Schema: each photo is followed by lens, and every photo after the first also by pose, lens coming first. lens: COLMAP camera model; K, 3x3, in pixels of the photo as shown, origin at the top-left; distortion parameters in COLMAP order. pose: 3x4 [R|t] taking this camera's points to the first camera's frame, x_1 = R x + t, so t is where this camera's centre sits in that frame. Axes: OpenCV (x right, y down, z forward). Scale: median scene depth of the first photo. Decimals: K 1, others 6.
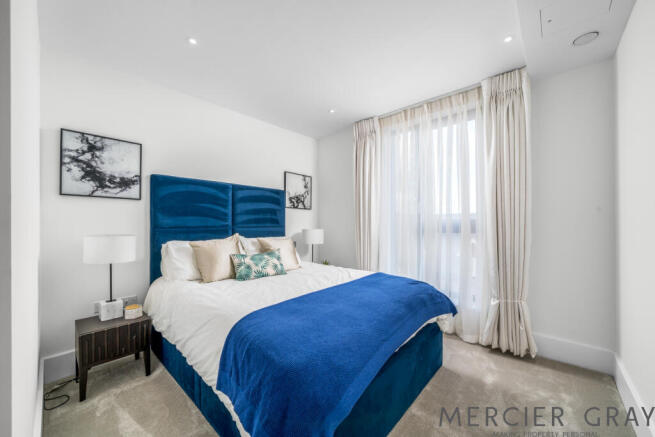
lens RADIAL K [[246.6, 0, 323.6], [0, 246.6, 220.5], [0, 0, 1]] dist [0.000832, 0.000109]
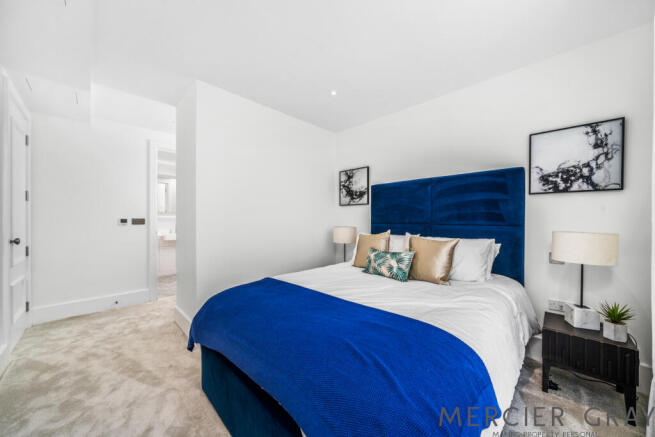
lens RADIAL K [[246.6, 0, 323.6], [0, 246.6, 220.5], [0, 0, 1]] dist [0.000832, 0.000109]
pose [[-0.069474, 0.000046, -0.997584, 0.722297], [0.008485, 0.999964, -0.000545, 0.010230], [0.997548, -0.008502, -0.069472, 0.817751]]
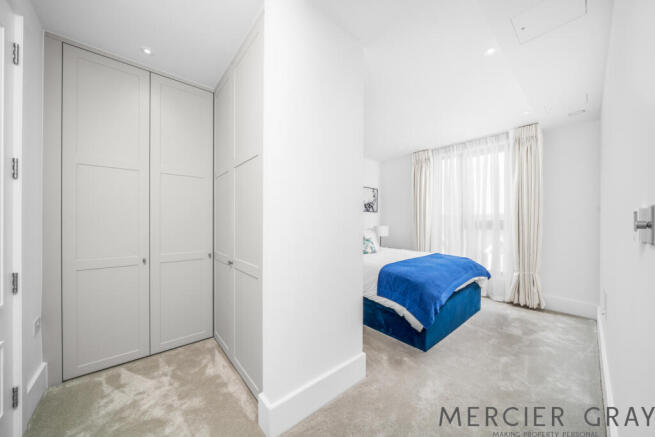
lens RADIAL K [[222.6, 0, 325.8], [0, 222.6, 222.5], [0, 0, 1]] dist [-0.000319, -0.000027]
pose [[0.993242, 0.005933, -0.115909, -0.326902], [-0.004491, 0.999909, 0.012695, -0.001162], [0.115974, -0.012088, 0.993179, -0.512142]]
